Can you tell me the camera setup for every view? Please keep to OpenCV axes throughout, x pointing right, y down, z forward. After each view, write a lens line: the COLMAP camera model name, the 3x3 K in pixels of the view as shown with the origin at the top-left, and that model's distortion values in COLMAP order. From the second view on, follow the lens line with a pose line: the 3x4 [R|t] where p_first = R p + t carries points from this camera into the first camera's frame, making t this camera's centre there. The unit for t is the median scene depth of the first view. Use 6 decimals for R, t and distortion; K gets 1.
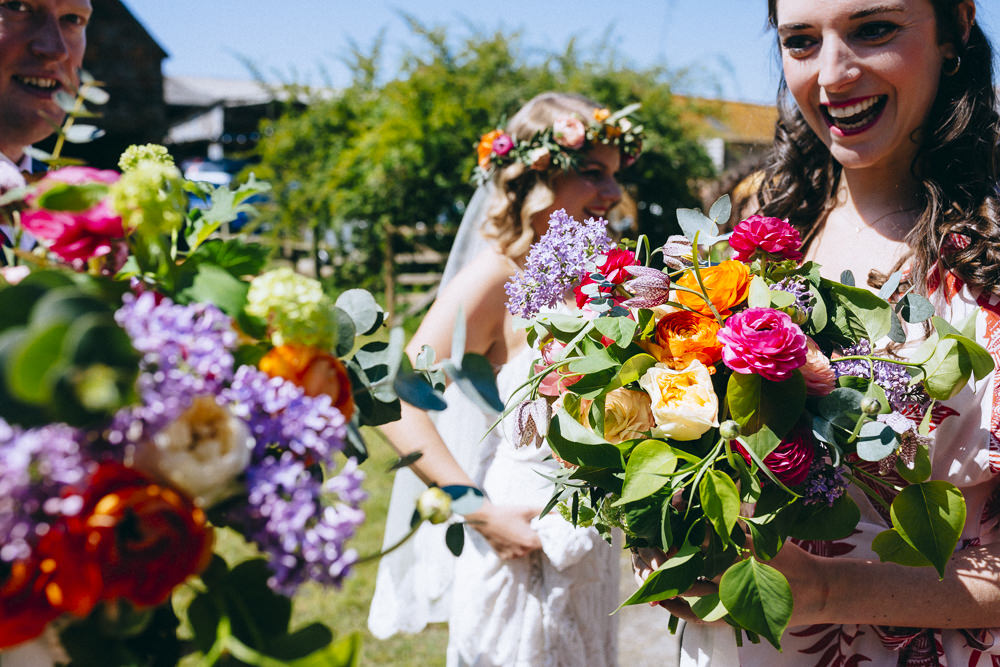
lens RADIAL K [[952.6, 0, 500.0], [0, 952.6, 333.5], [0, 0, 1]] dist [-0.021649, -0.002257]
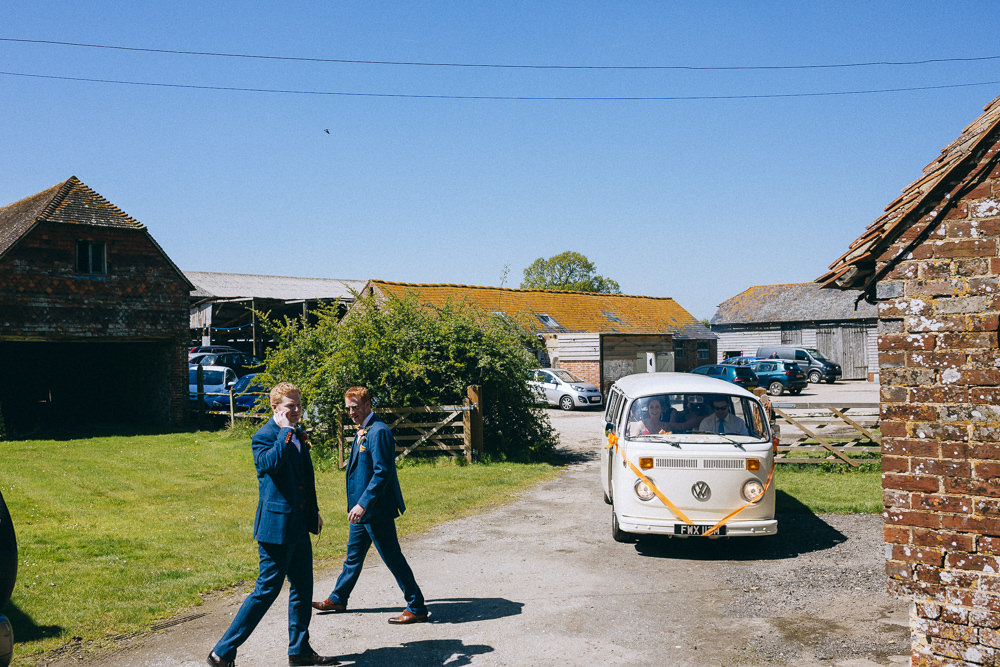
lens RADIAL K [[952.6, 0, 500.0], [0, 952.6, 333.5], [0, 0, 1]] dist [-0.021649, -0.002257]
pose [[0.999296, -0.008236, 0.036601, 0.112807], [0.014371, 0.985224, -0.170669, 0.053212], [-0.034655, 0.171075, 0.984648, -0.754151]]
